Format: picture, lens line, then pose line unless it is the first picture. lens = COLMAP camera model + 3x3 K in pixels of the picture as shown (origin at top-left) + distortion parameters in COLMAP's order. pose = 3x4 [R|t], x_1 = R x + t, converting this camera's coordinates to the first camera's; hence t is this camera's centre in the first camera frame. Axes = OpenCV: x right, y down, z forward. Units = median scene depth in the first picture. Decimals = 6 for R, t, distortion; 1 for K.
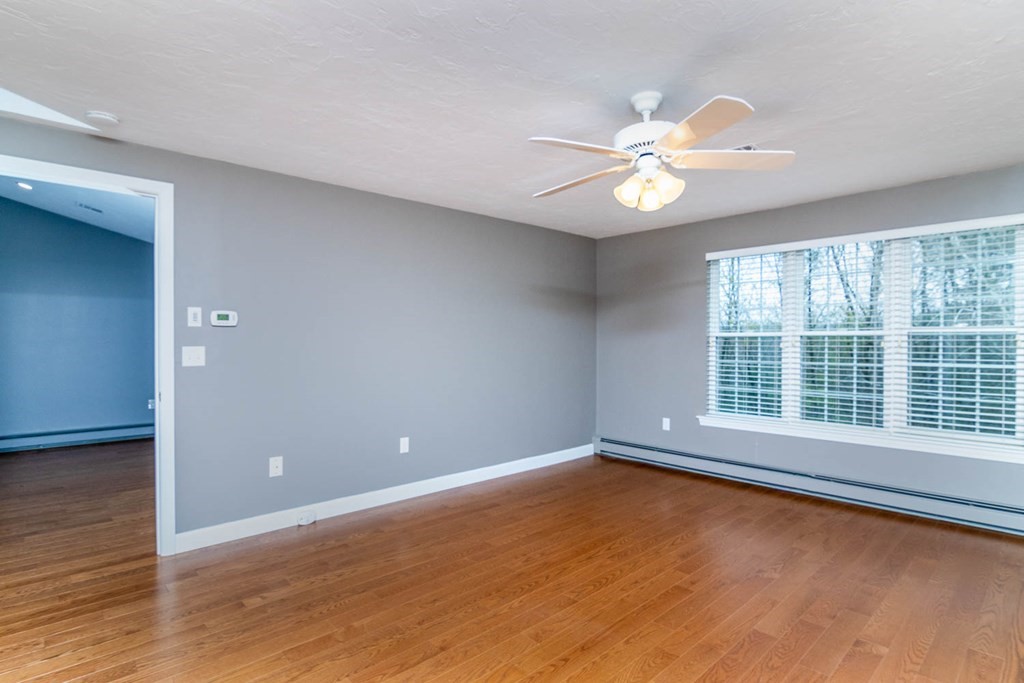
lens RADIAL K [[524.9, 0, 517.8], [0, 524.9, 342.4], [0, 0, 1]] dist [0.002398, 0.000139]
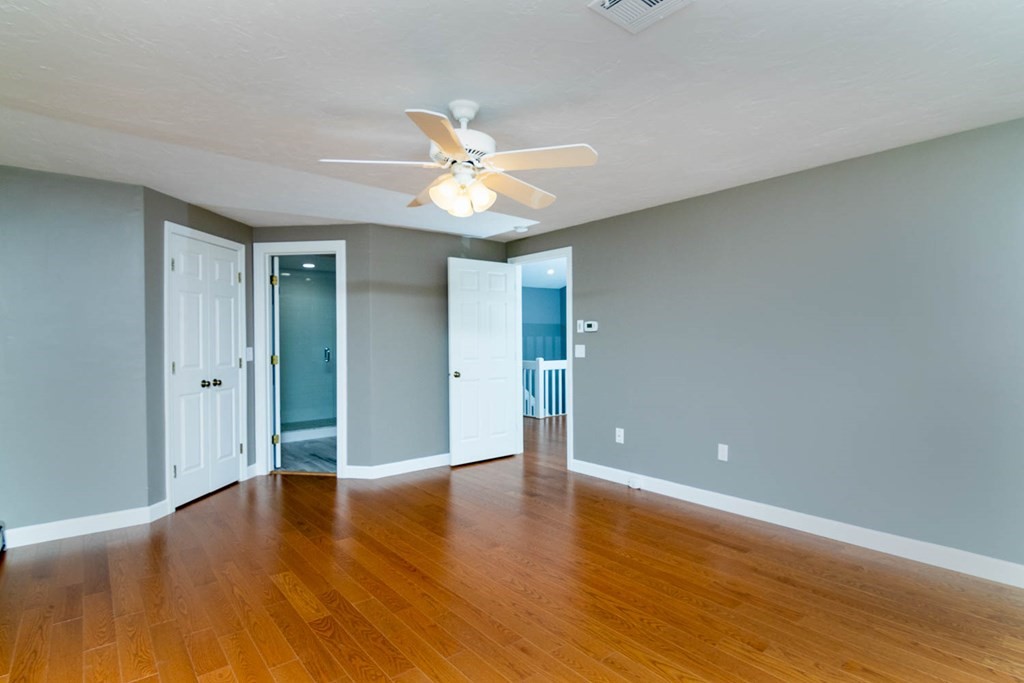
lens RADIAL K [[524.9, 0, 517.8], [0, 524.9, 342.4], [0, 0, 1]] dist [0.002398, 0.000139]
pose [[-0.058462, 0.006336, -0.998270, 0.964773], [-0.001432, 0.999978, 0.006431, -0.009780], [0.998289, 0.001806, -0.058451, 0.890314]]
